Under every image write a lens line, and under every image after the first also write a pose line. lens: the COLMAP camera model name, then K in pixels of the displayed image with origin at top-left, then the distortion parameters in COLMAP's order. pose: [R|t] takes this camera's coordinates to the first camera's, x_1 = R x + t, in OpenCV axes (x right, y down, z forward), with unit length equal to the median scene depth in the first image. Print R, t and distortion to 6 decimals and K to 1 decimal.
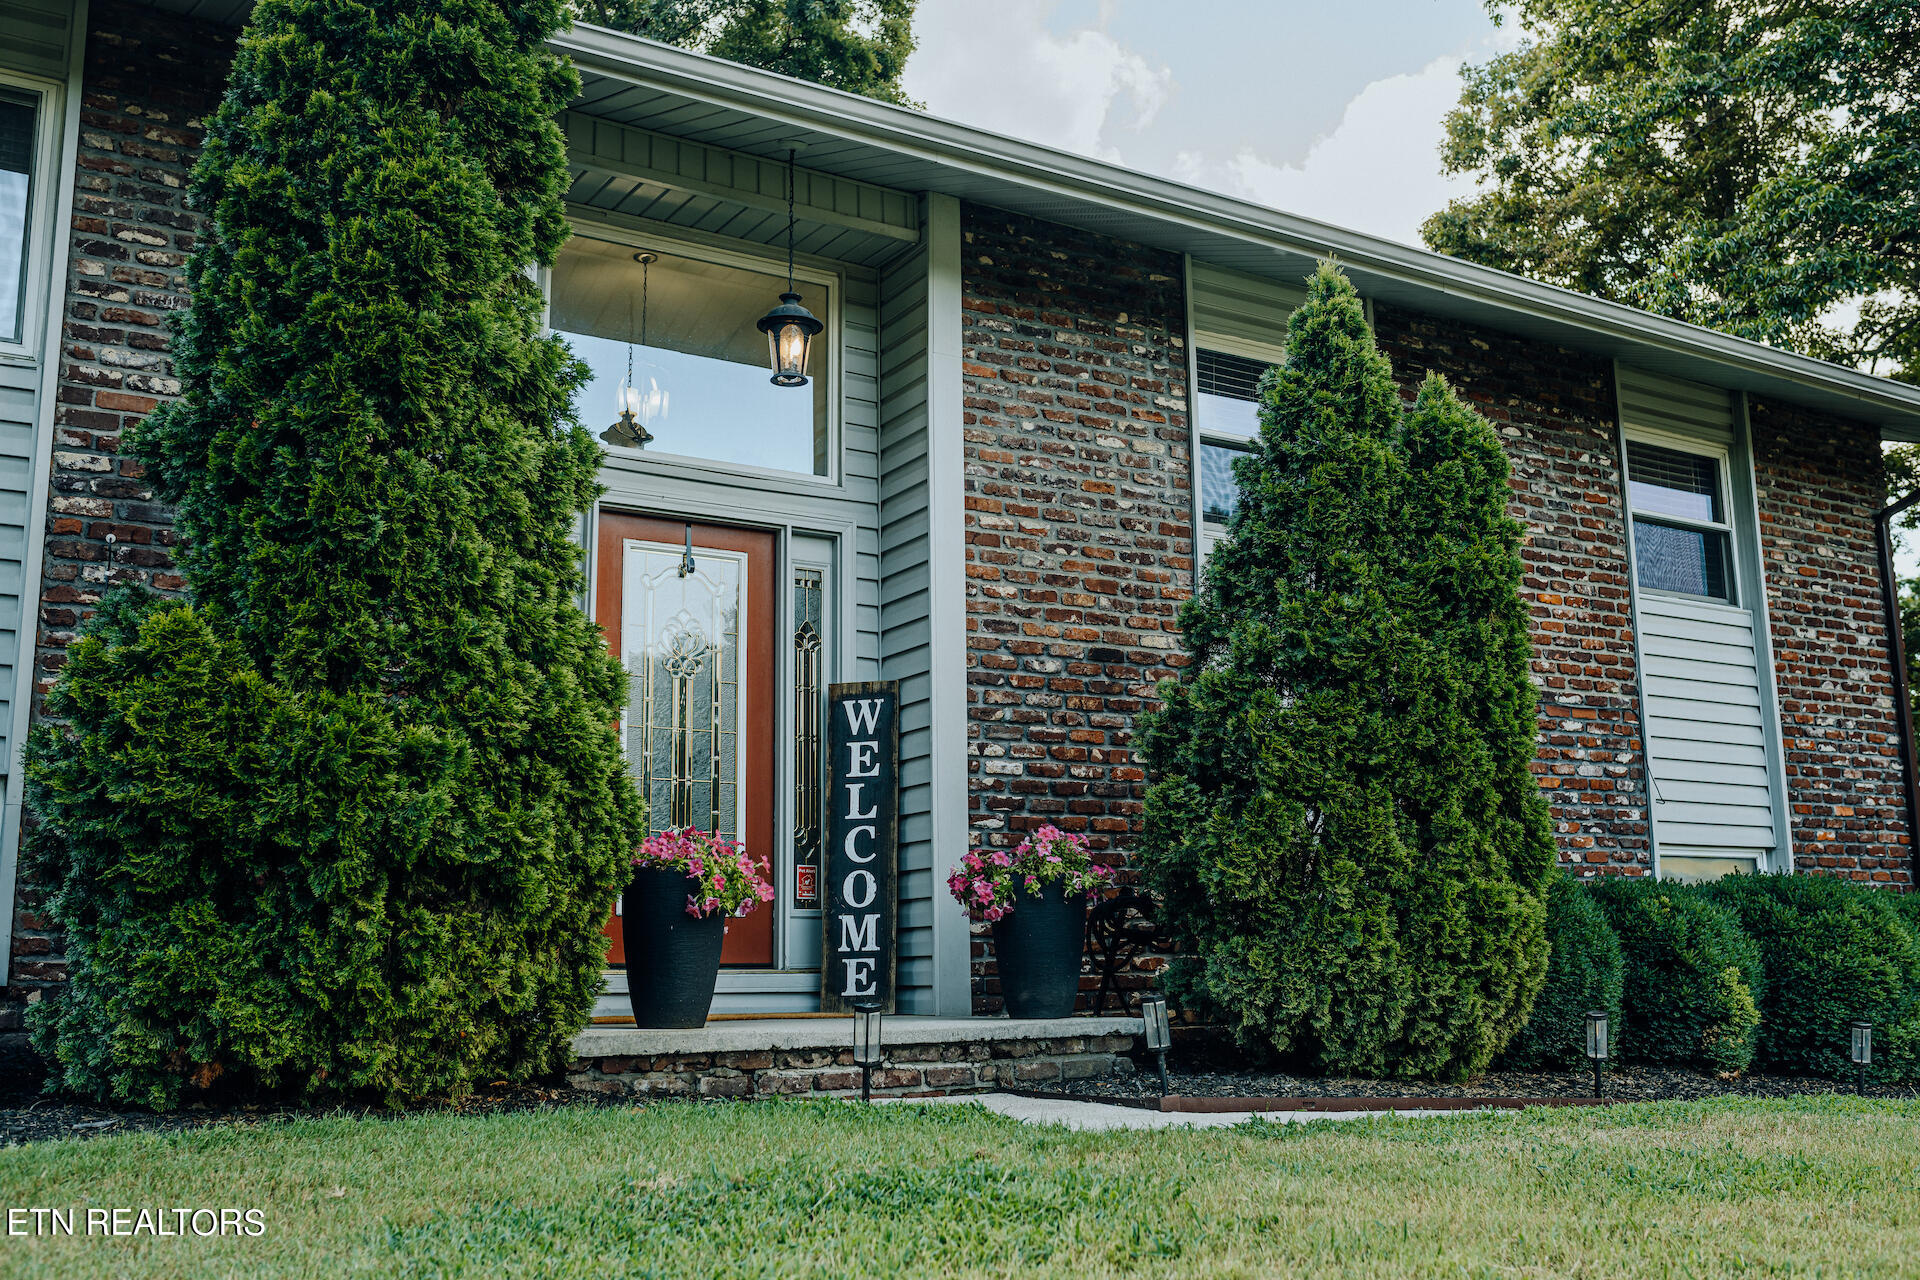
lens RADIAL K [[1845.6, 0, 967.2], [0, 1845.6, 629.5], [0, 0, 1]] dist [-0.075256, 0.104935]
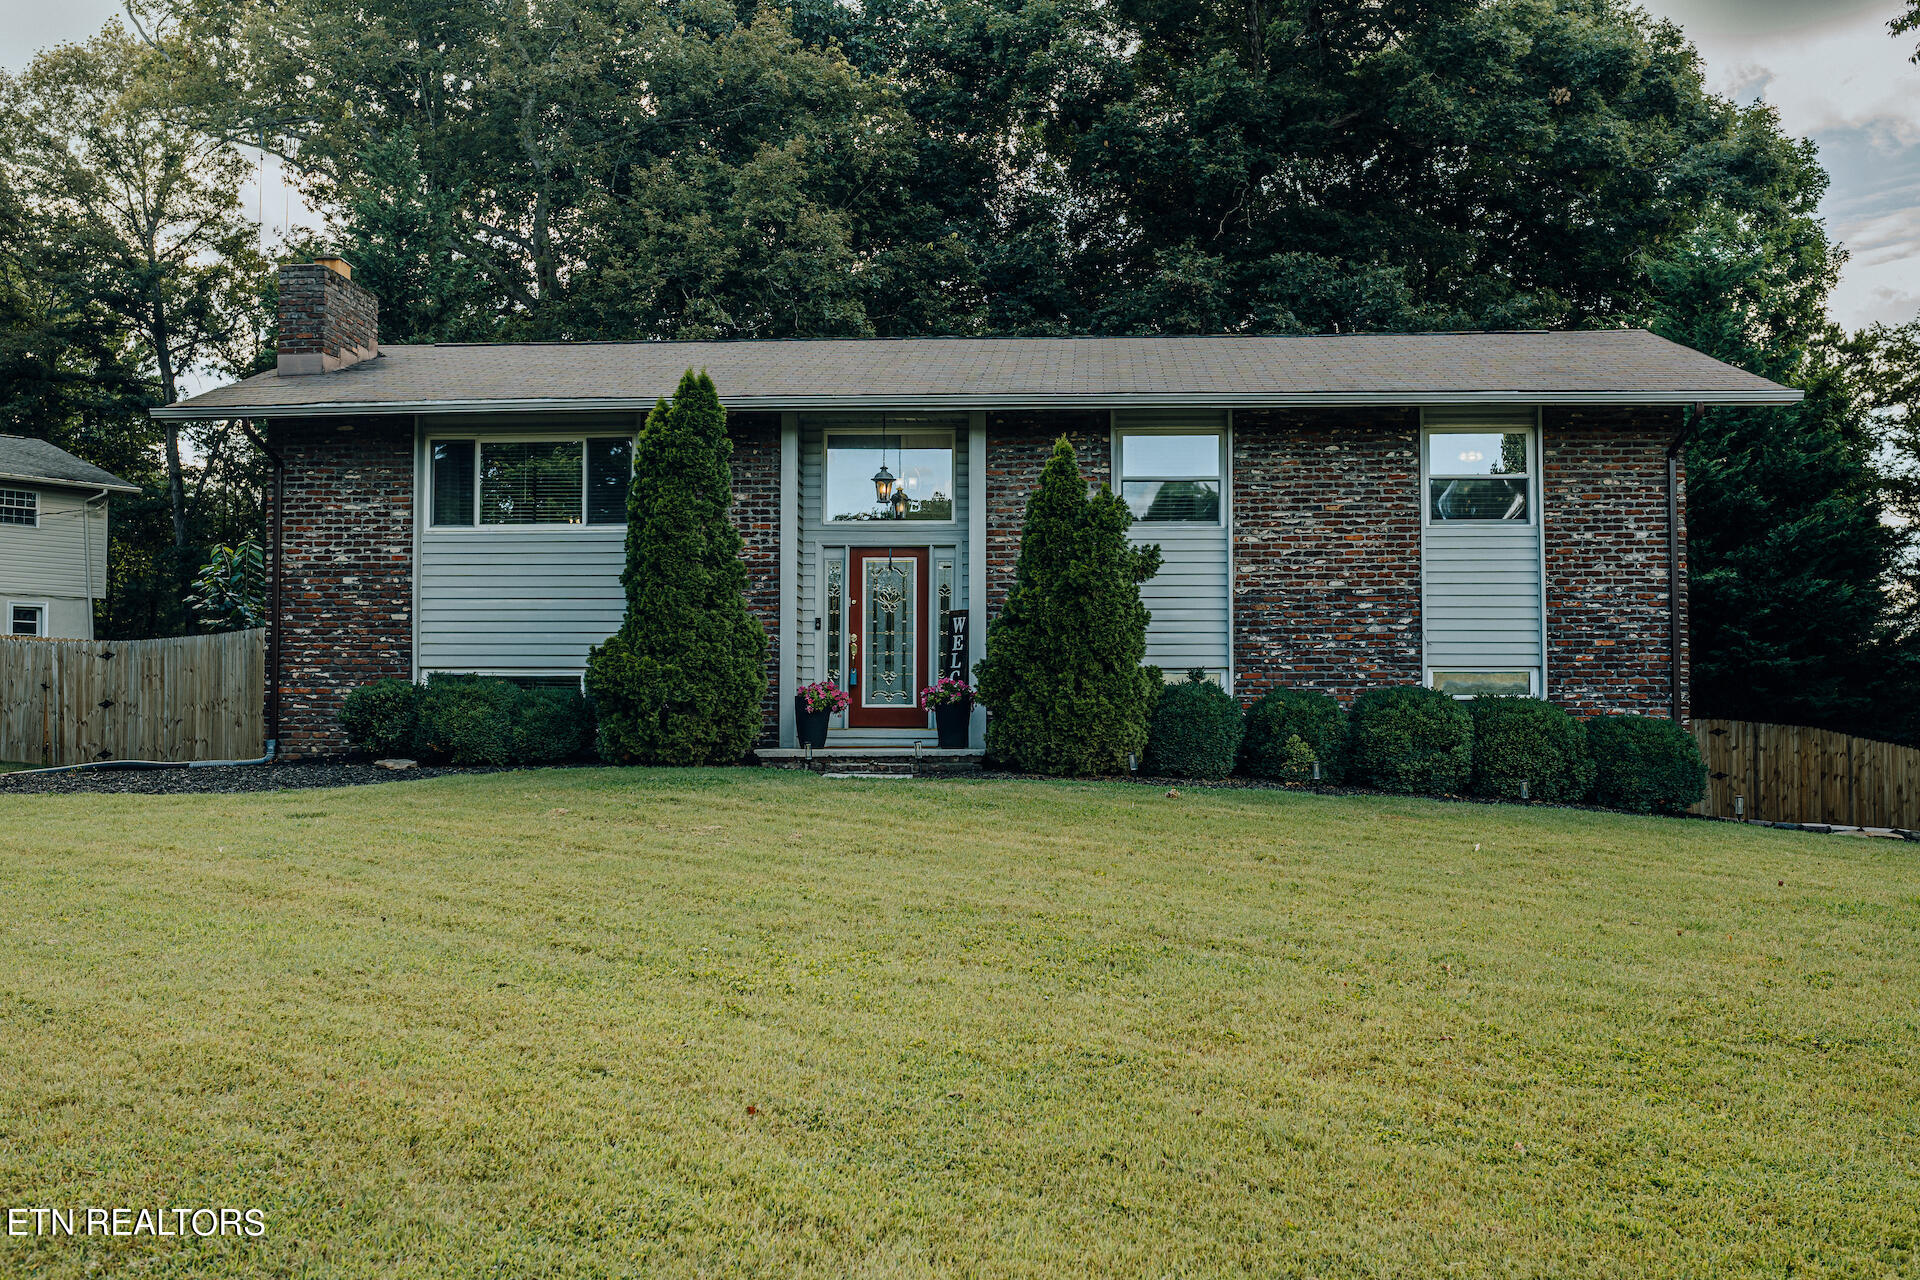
lens RADIAL K [[1845.6, 0, 967.2], [0, 1845.6, 629.5], [0, 0, 1]] dist [-0.075256, 0.104935]
pose [[0.818233, -0.017094, -0.574632, 1.069435], [0.096357, 0.989495, 0.107770, -0.163892], [0.566753, -0.143551, 0.811285, -0.753313]]
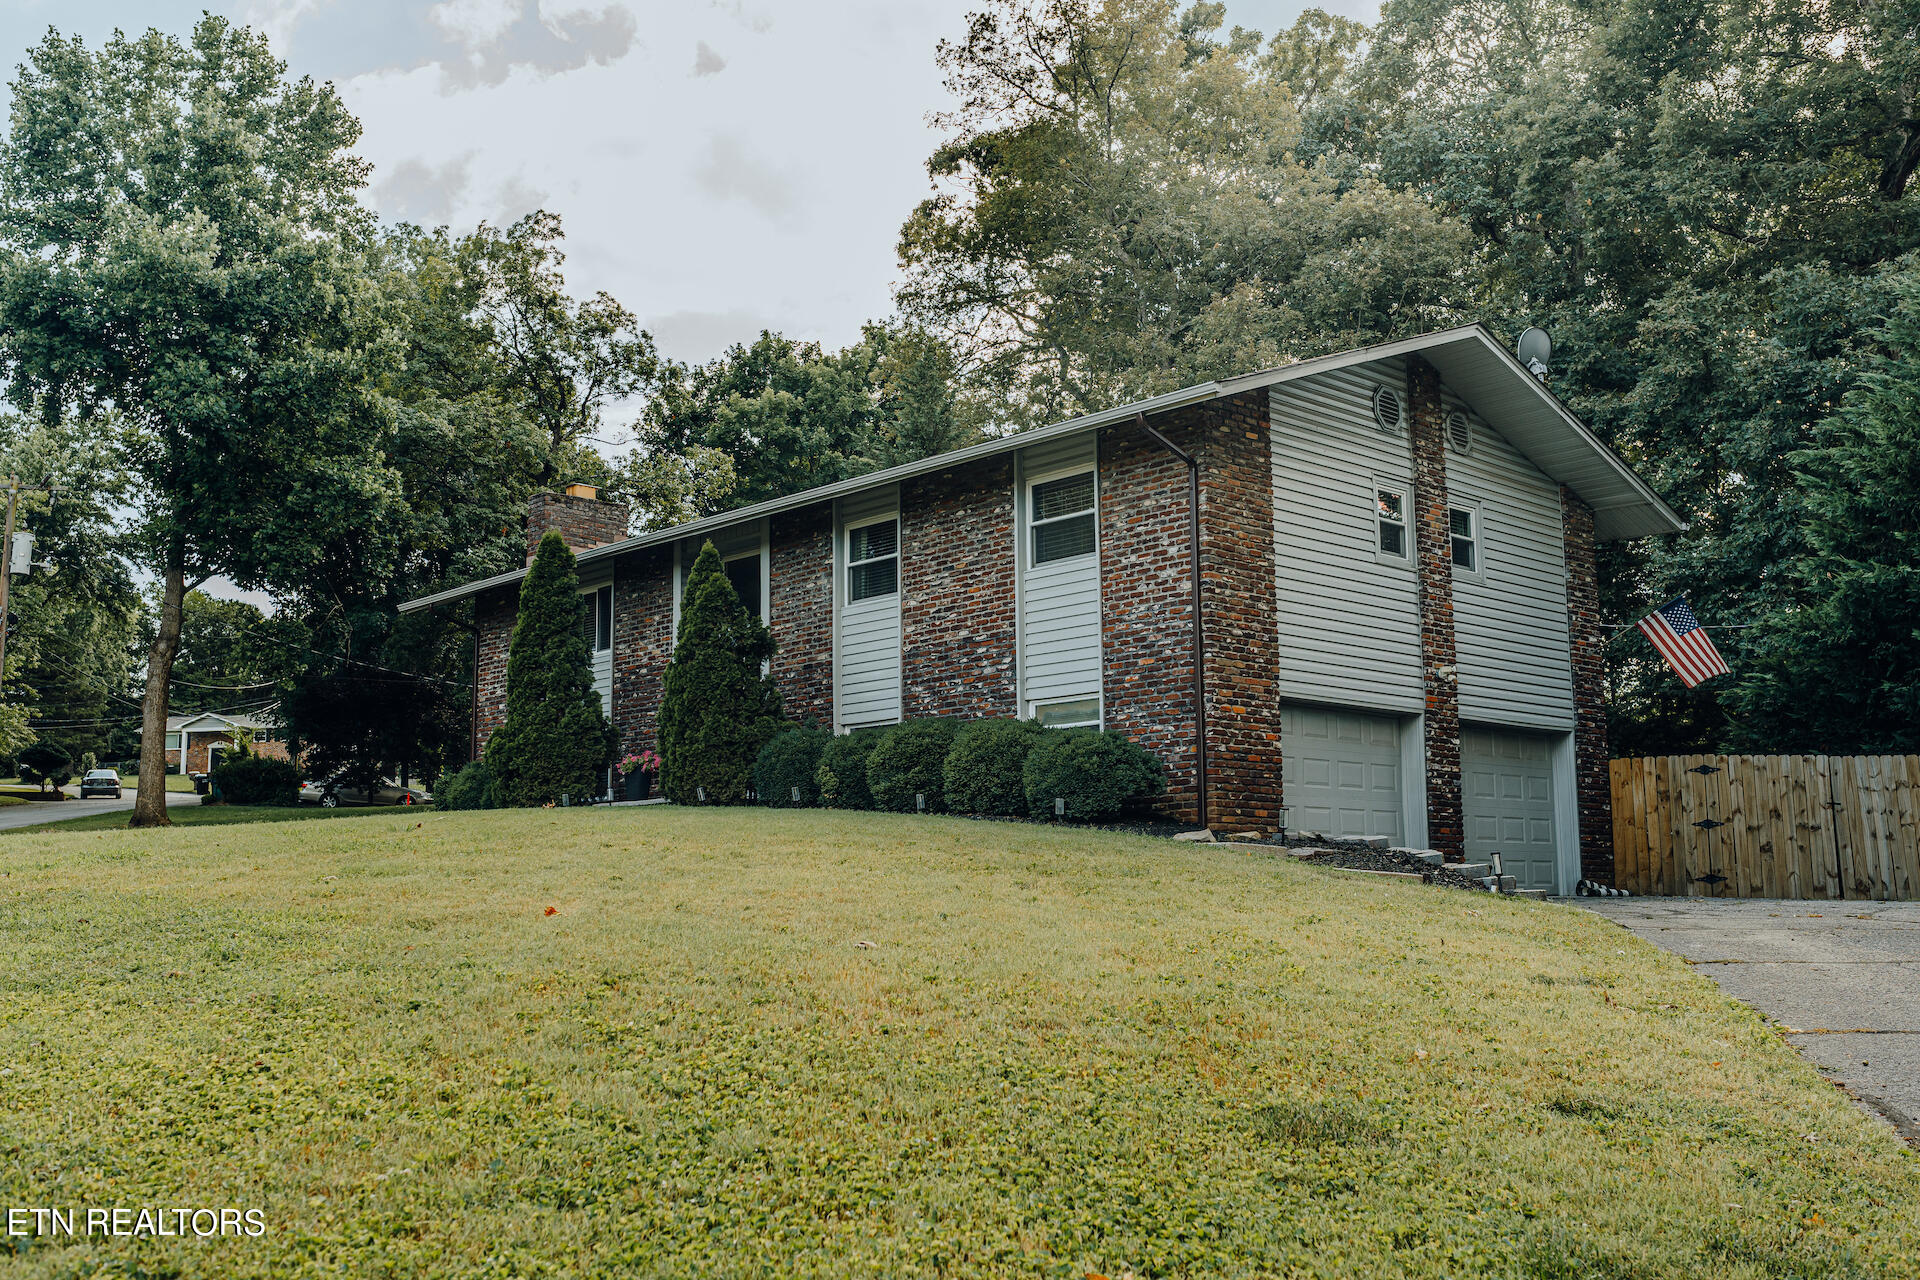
lens RADIAL K [[1845.6, 0, 967.2], [0, 1845.6, 629.5], [0, 0, 1]] dist [-0.075256, 0.104935]
pose [[0.209077, -0.137250, -0.968220, 2.311674], [0.193002, 0.976418, -0.096735, 0.224797], [0.958664, -0.166643, 0.230636, 0.508811]]
